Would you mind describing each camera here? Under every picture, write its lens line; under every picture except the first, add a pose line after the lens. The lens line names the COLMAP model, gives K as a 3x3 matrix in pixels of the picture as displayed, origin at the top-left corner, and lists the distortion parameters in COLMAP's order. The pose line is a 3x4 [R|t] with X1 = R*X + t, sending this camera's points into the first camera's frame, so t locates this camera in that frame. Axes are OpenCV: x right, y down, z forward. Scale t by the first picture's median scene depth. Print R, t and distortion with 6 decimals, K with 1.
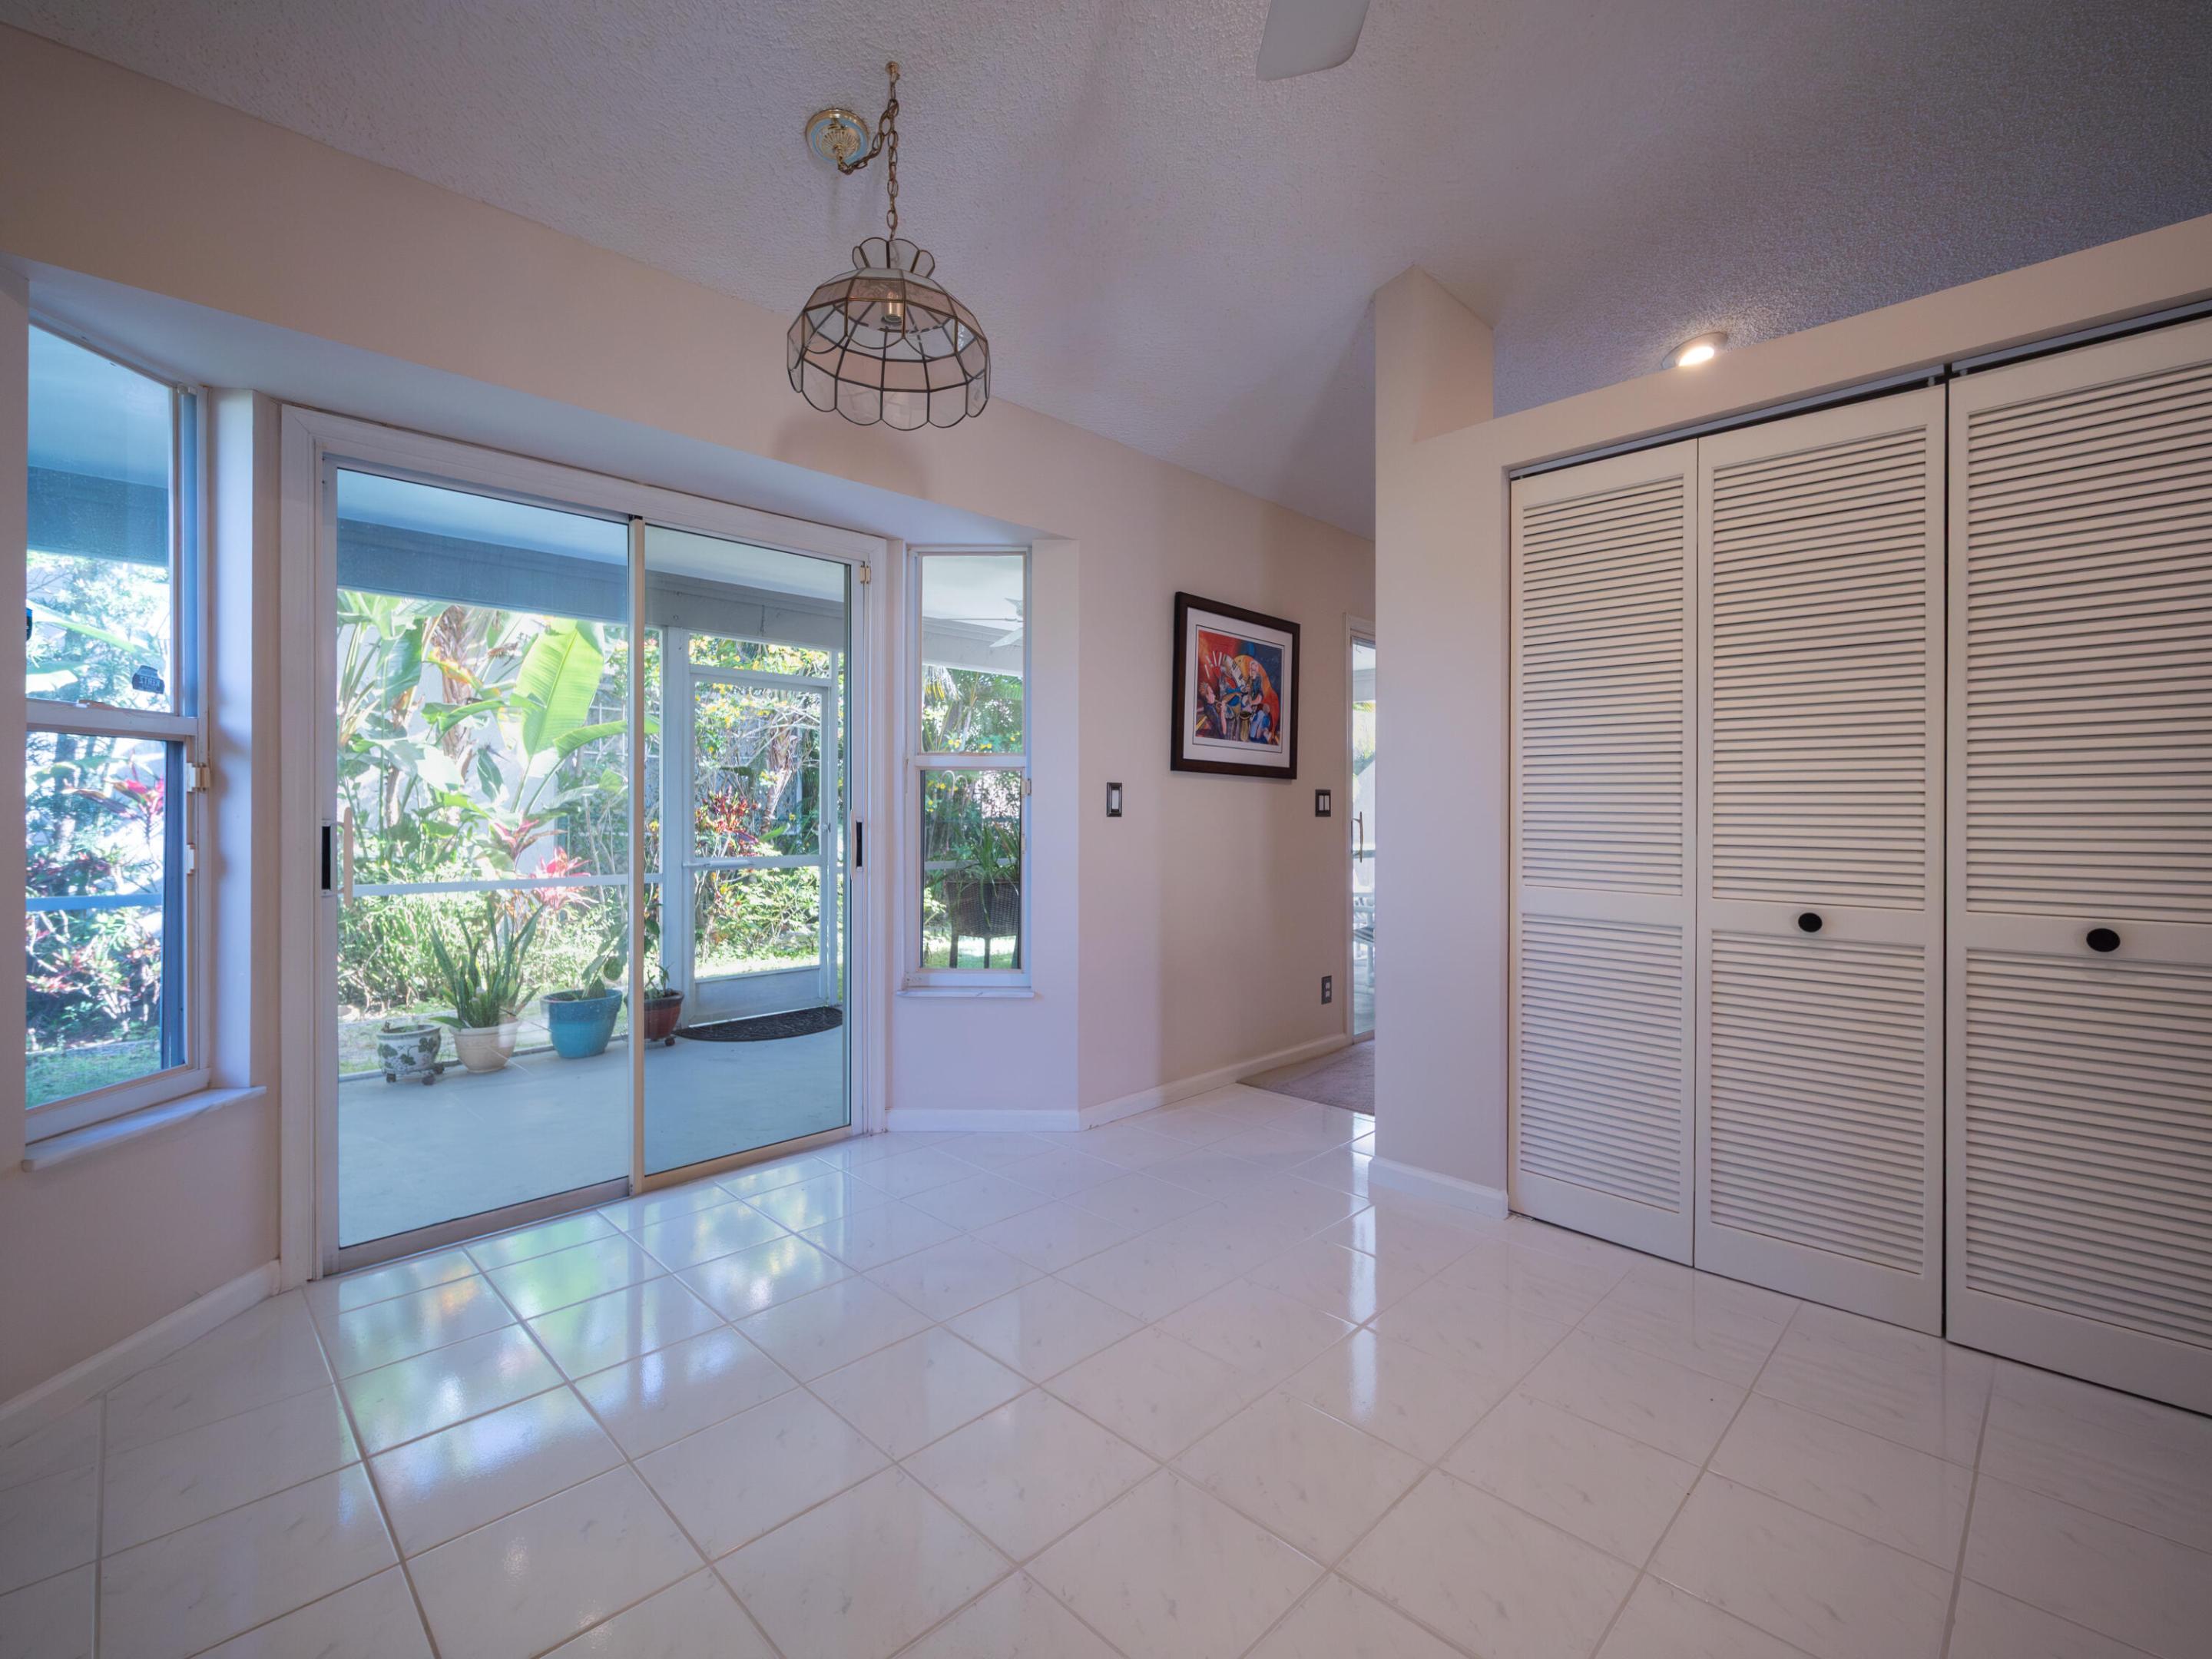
lens RADIAL K [[997.1, 0, 1110.7], [0, 997.1, 814.6], [0, 0, 1]] dist [-0.002140, -0.000585]
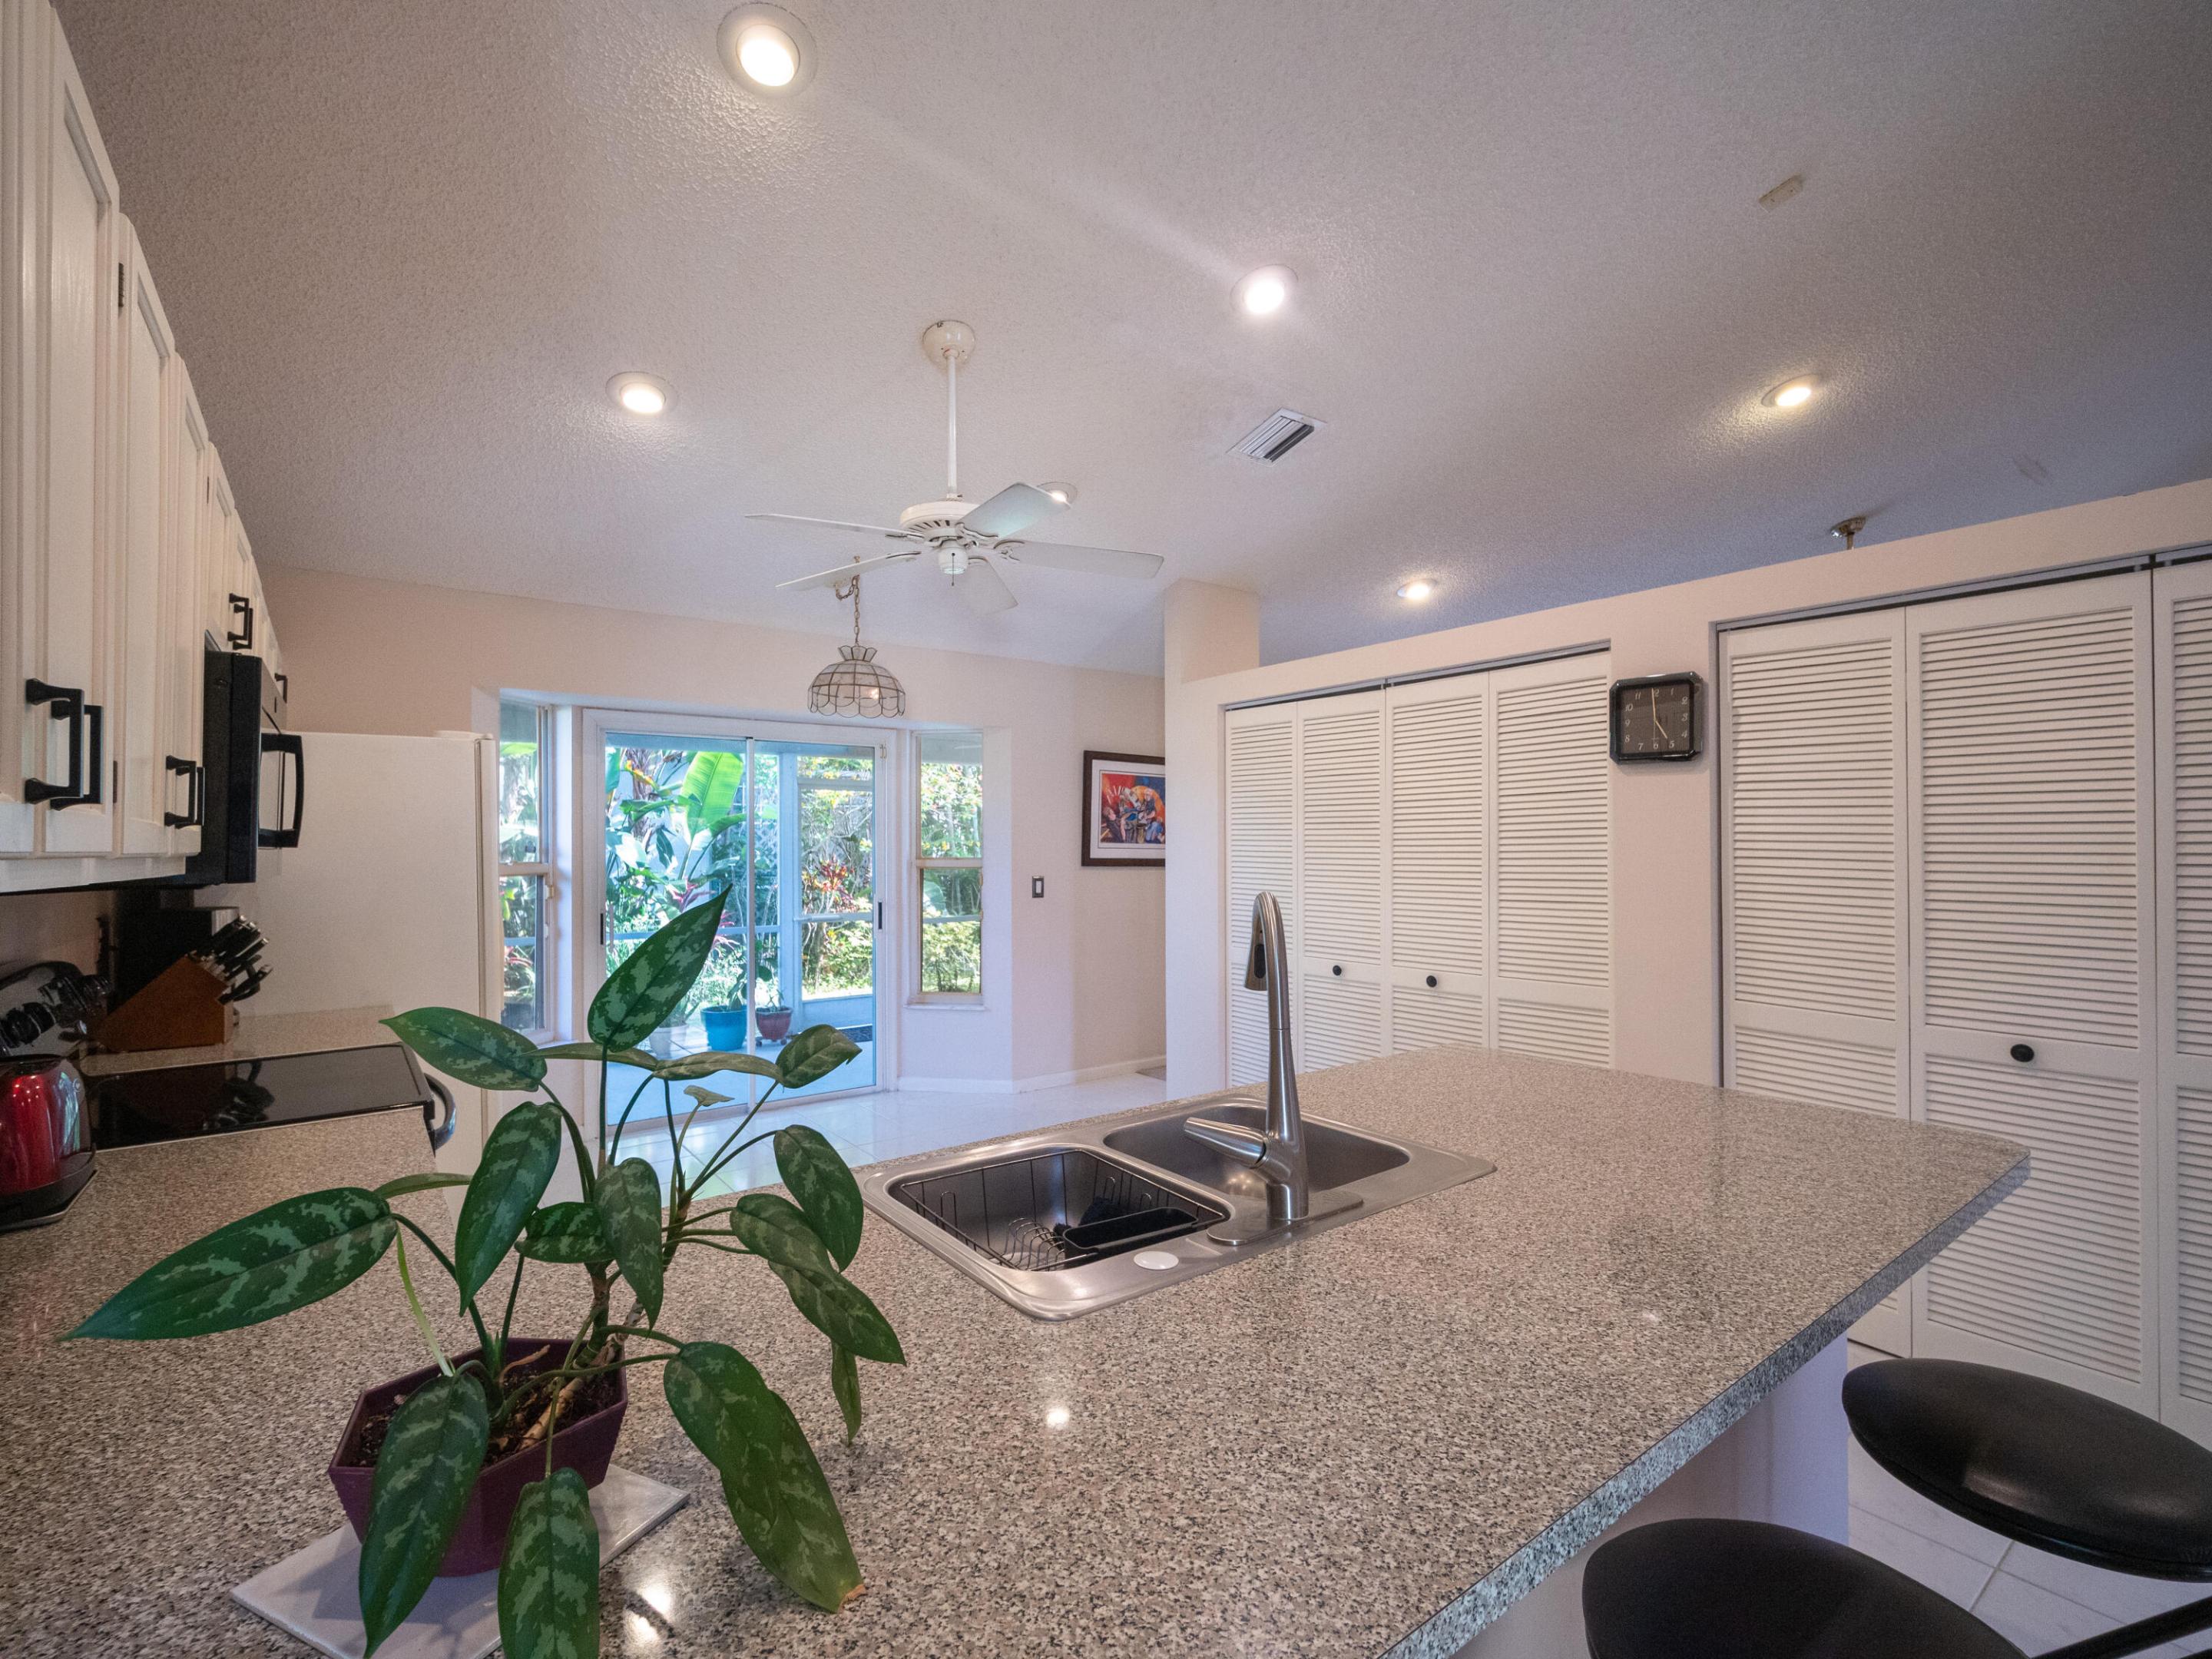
lens RADIAL K [[1008.4, 0, 1092.7], [0, 1008.4, 842.7], [0, 0, 1]] dist [-0.000861, -0.000114]
pose [[0.989284, -0.006754, -0.145844, 0.229886], [0.005761, 0.999957, -0.007235, -0.051809], [0.145887, 0.006318, 0.989281, -0.407636]]
